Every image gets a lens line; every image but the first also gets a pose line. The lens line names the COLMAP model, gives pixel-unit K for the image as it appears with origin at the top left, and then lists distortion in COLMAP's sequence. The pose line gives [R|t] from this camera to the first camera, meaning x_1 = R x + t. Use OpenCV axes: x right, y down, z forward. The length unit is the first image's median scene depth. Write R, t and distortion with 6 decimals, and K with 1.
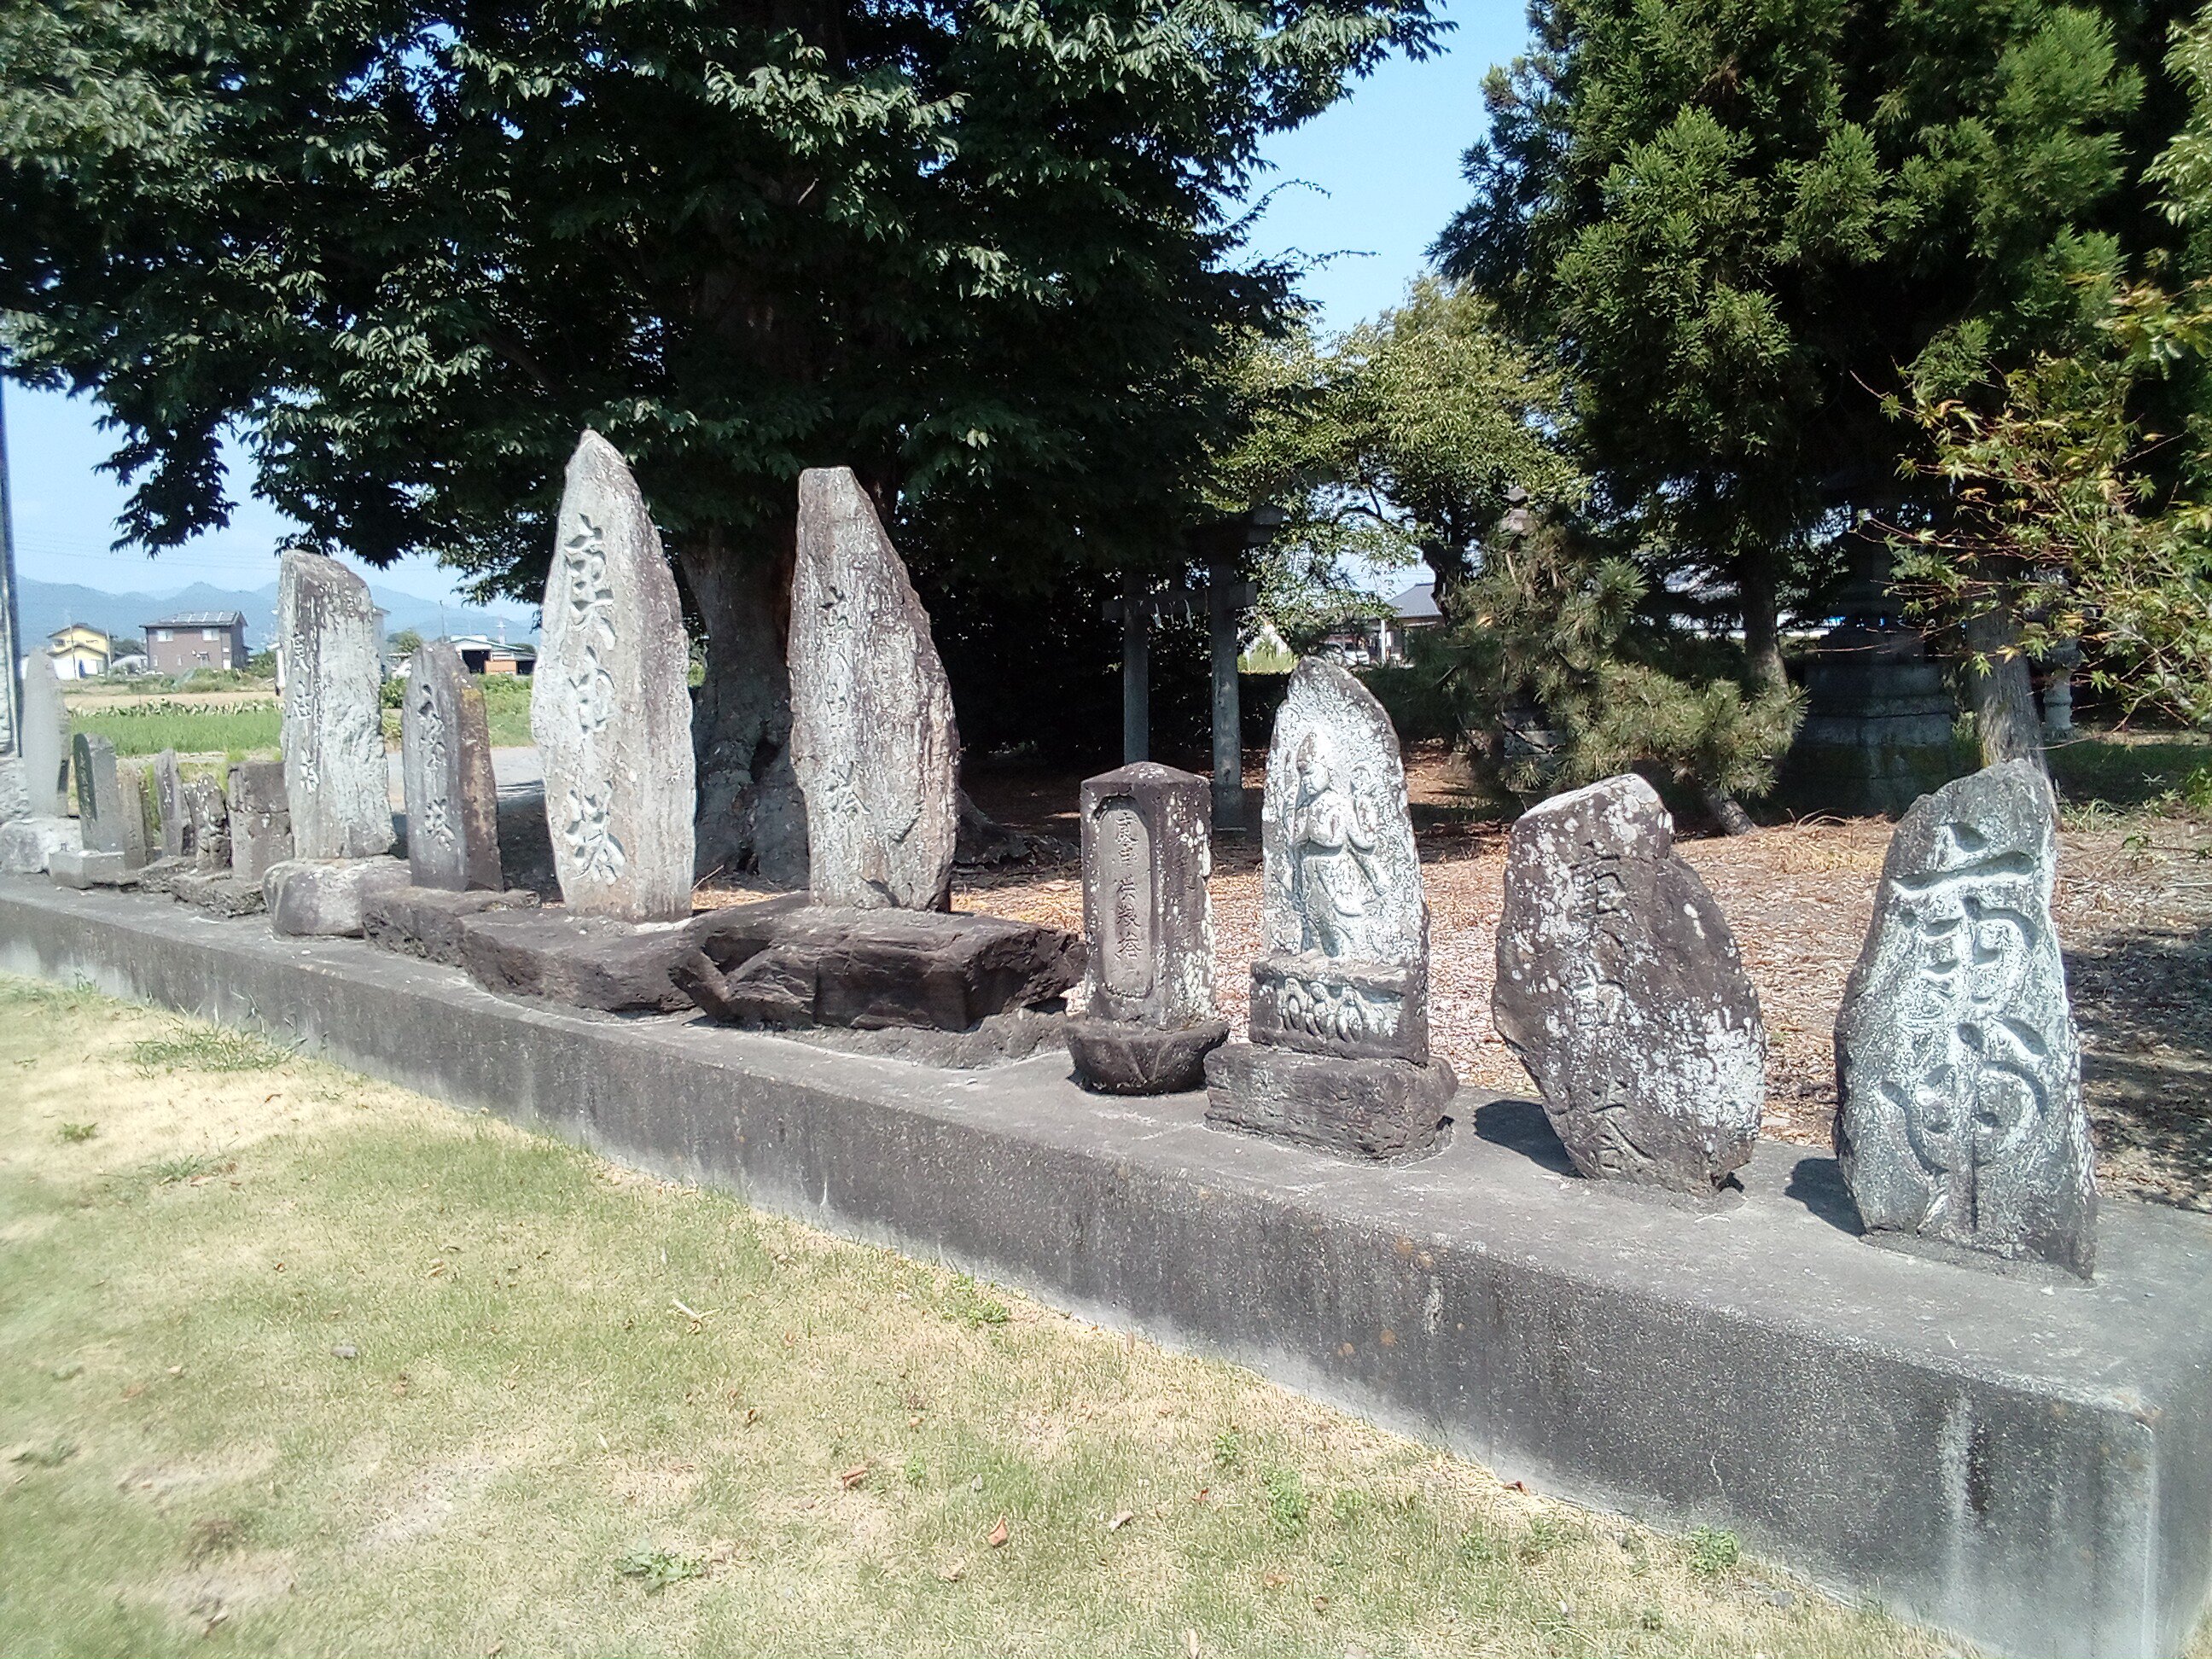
lens RADIAL K [[1838.9, 0, 1108.0], [0, 1838.9, 831.7], [0, 0, 1]] dist [0.042216, -0.059950]
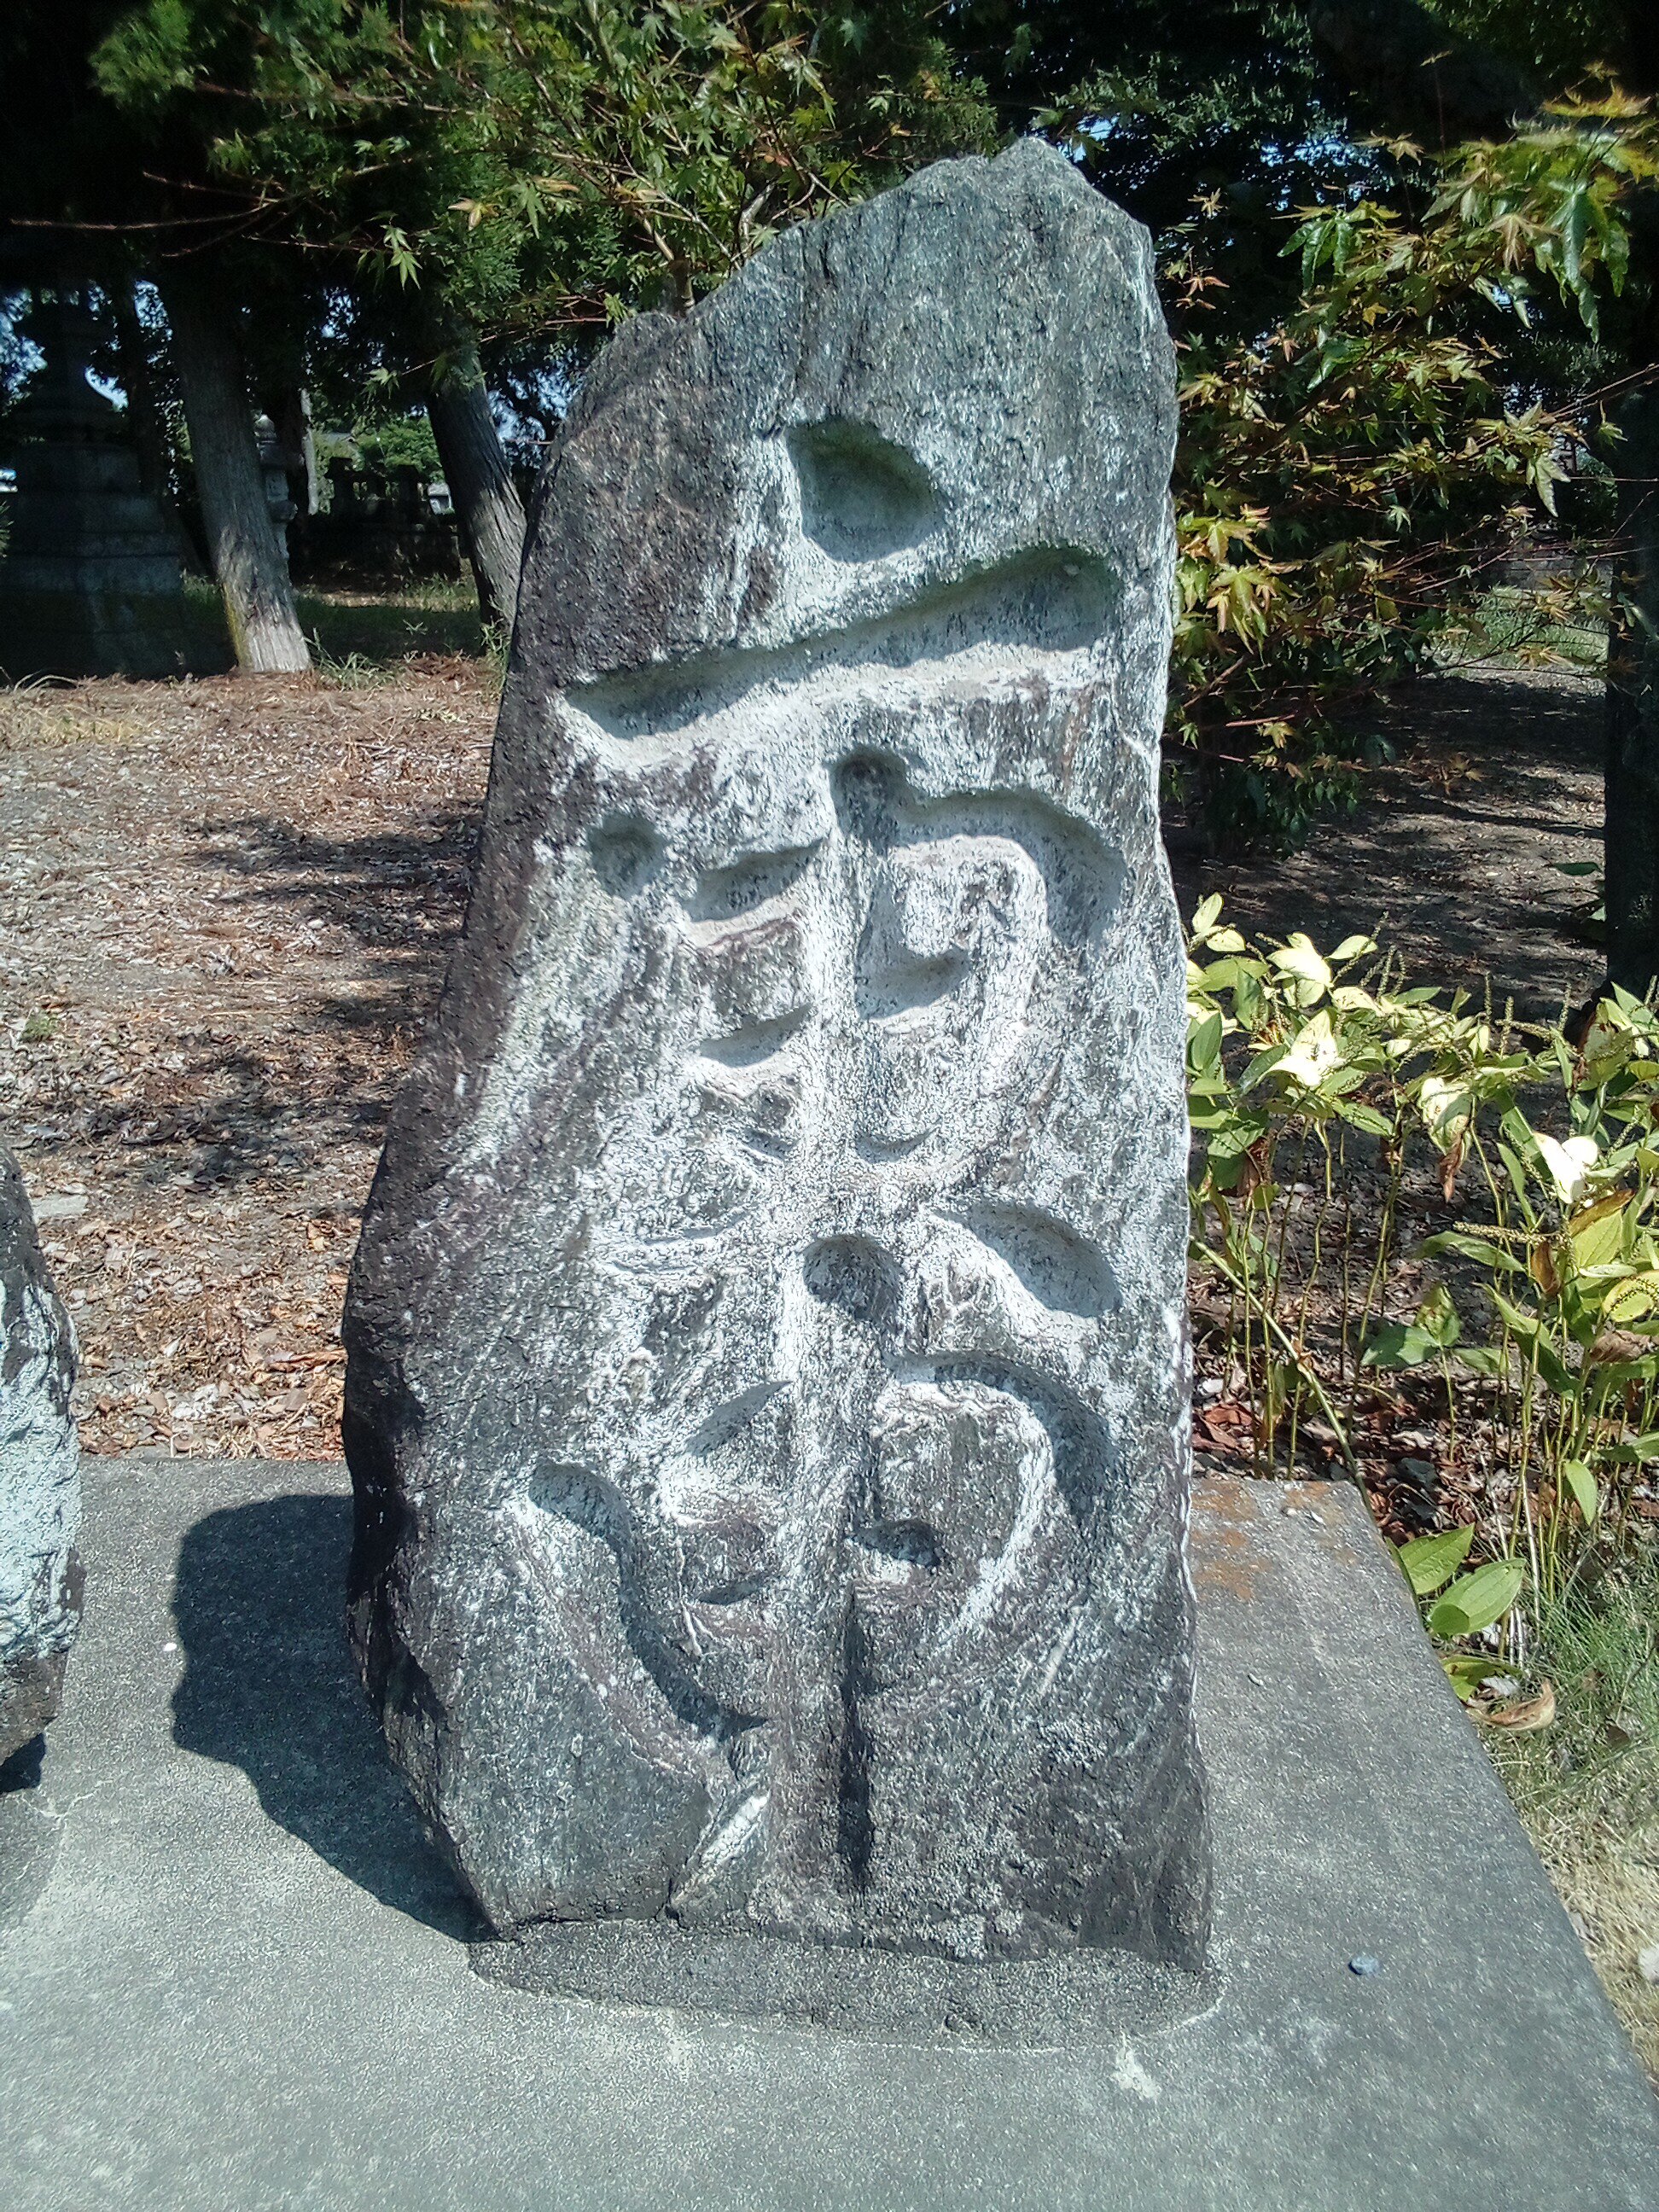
lens RADIAL K [[1838.9, 0, 836.6], [0, 1838.9, 1096.7], [0, 0, 1]] dist [0.042216, -0.059950]
pose [[0.717578, -0.169687, 0.675490, 0.251173], [0.028010, 0.976113, 0.215450, 0.023522], [-0.695914, -0.135682, 0.705191, 0.711728]]
